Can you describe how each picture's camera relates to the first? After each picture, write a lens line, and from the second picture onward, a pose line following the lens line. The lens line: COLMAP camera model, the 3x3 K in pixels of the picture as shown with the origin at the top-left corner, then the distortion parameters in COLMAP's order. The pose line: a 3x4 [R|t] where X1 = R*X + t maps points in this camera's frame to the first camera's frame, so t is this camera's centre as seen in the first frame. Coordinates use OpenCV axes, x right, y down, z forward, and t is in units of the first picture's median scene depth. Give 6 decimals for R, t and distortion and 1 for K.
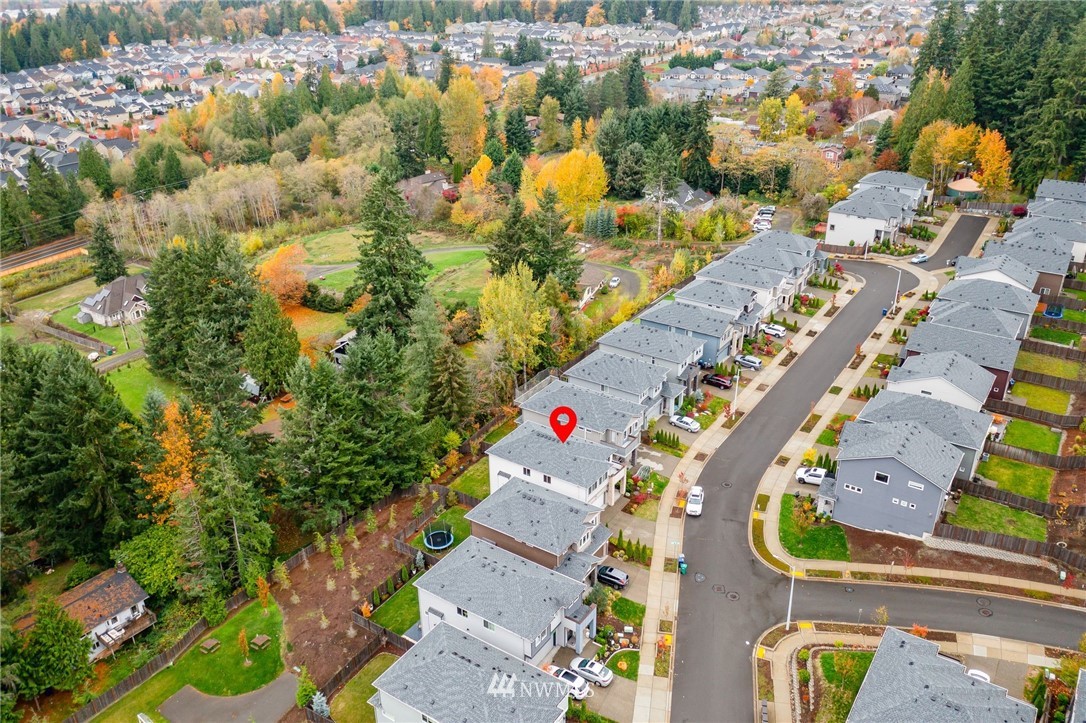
lens RADIAL K [[861.2, 0, 546.0], [0, 861.2, 361.9], [0, 0, 1]] dist [-0.016830, 0.008654]
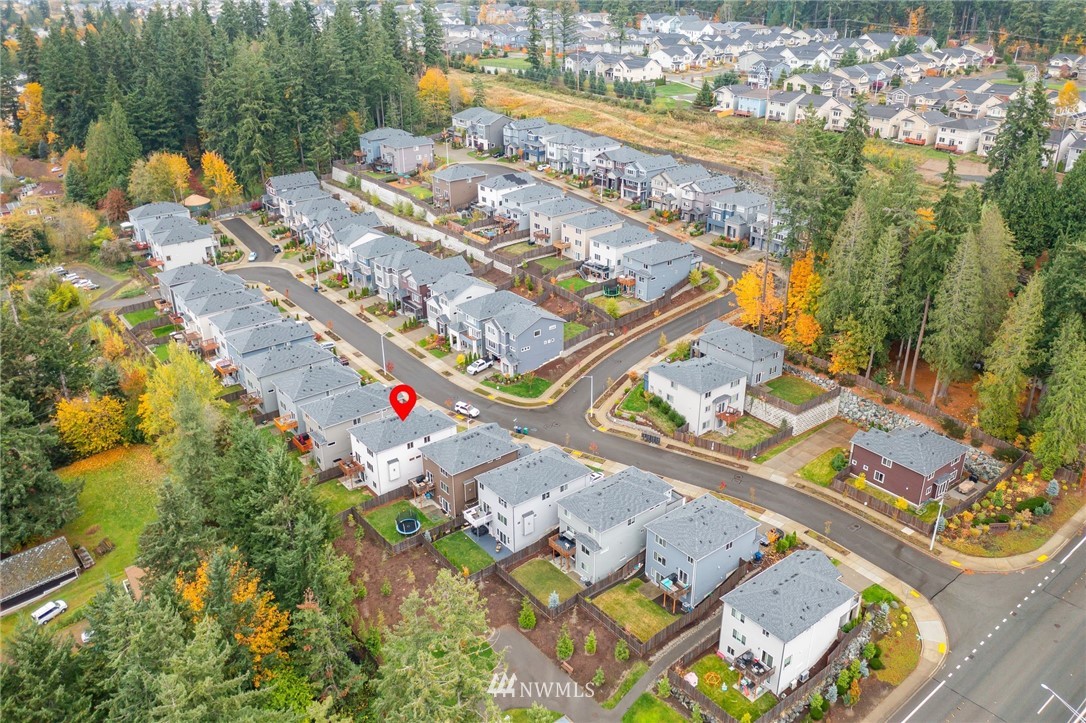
lens RADIAL K [[861.2, 0, 547.4], [0, 861.2, 359.1], [0, 0, 1]] dist [-0.016830, 0.008654]
pose [[0.308862, -0.386439, 0.869062, -0.790393], [0.412510, 0.877751, 0.243698, -0.162537], [-0.856995, 0.283228, 0.430514, 0.196992]]
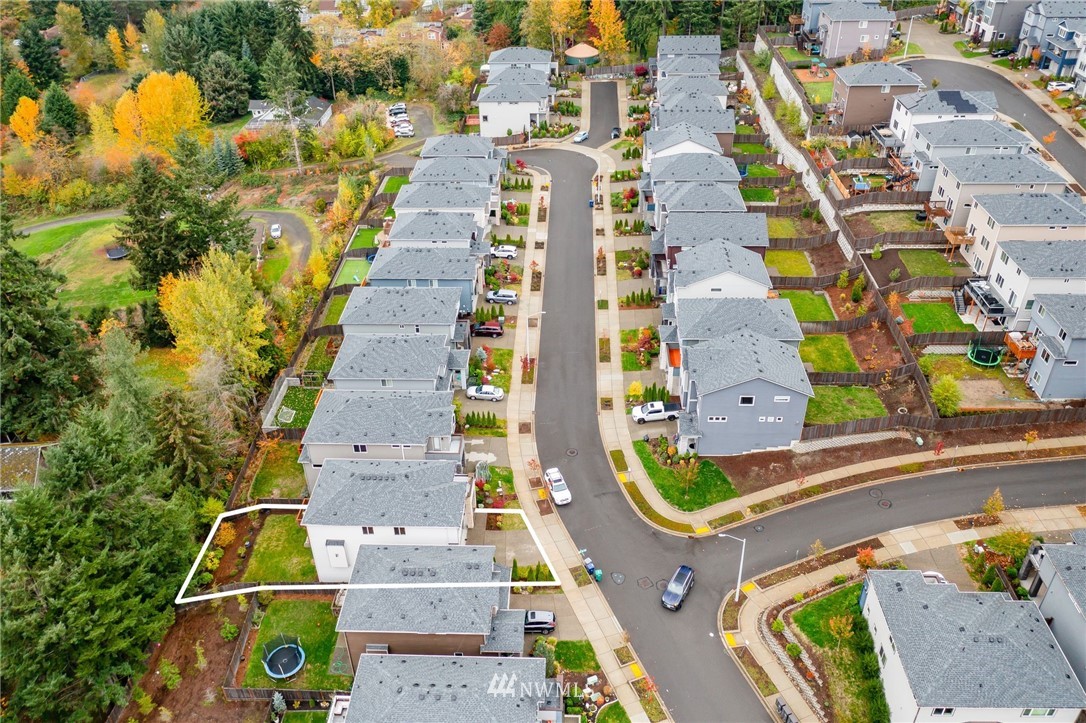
lens RADIAL K [[861.2, 0, 542.6], [0, 861.2, 358.4], [0, 0, 1]] dist [-0.016830, 0.008654]
pose [[0.850452, -0.291882, 0.437648, -0.142097], [0.232740, 0.954866, 0.184564, -0.097429], [-0.471766, -0.055104, 0.880000, 0.204590]]
